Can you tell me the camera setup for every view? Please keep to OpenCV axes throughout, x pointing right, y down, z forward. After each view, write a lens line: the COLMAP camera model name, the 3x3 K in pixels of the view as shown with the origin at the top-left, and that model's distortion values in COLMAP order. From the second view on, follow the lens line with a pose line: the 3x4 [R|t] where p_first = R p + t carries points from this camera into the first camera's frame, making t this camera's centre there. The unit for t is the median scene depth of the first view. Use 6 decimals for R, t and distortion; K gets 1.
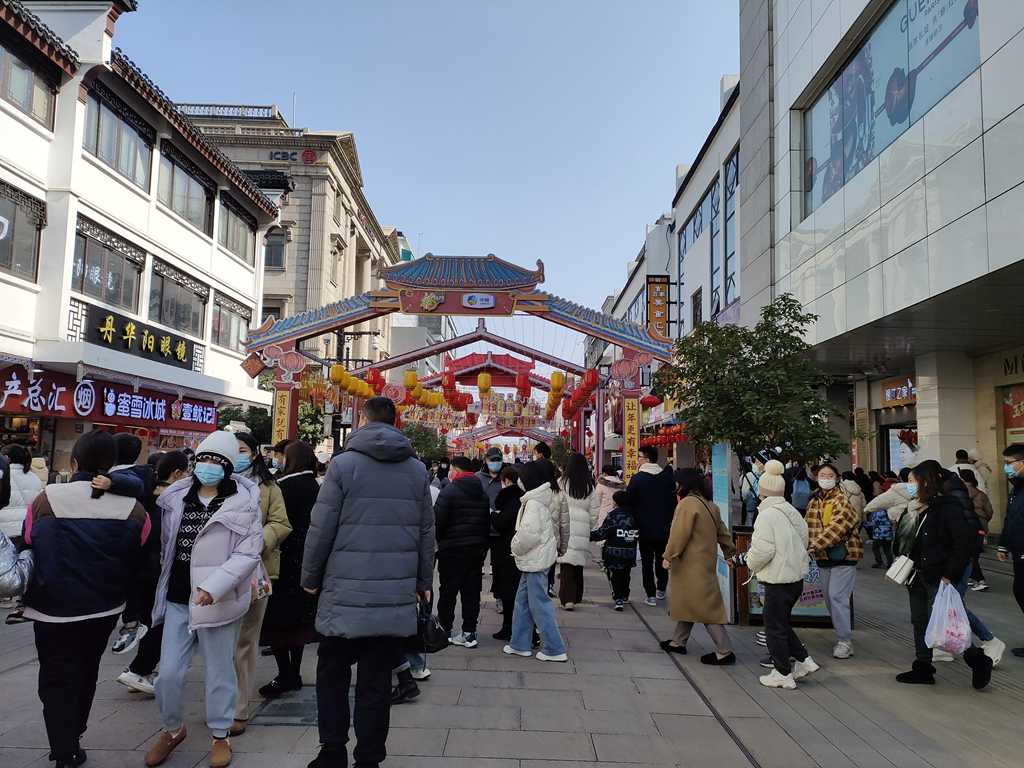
lens RADIAL K [[744.4, 0, 512.0], [0, 744.4, 384.0], [0, 0, 1]] dist [0.009392, 0.001082]
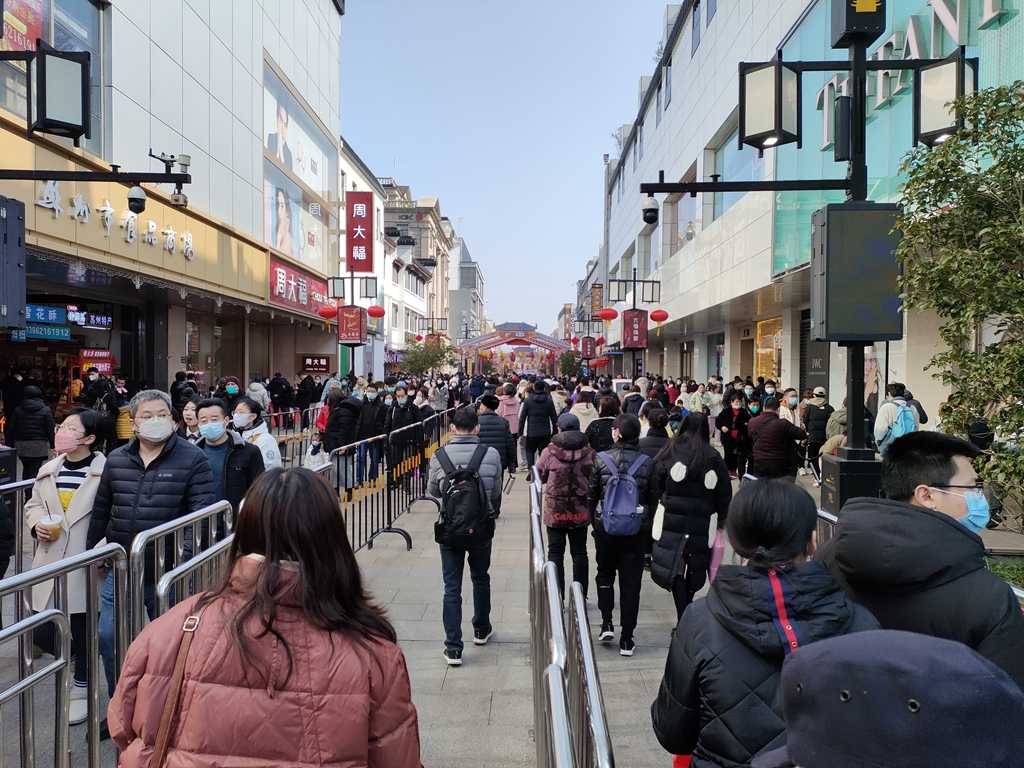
lens RADIAL K [[744.4, 0, 512.0], [0, 744.4, 384.0], [0, 0, 1]] dist [0.009392, 0.001082]
pose [[0.999548, -0.014357, -0.026425, 0.003405], [0.017030, 0.994442, 0.103896, -0.079359], [0.024786, -0.104299, 0.994237, -0.899339]]
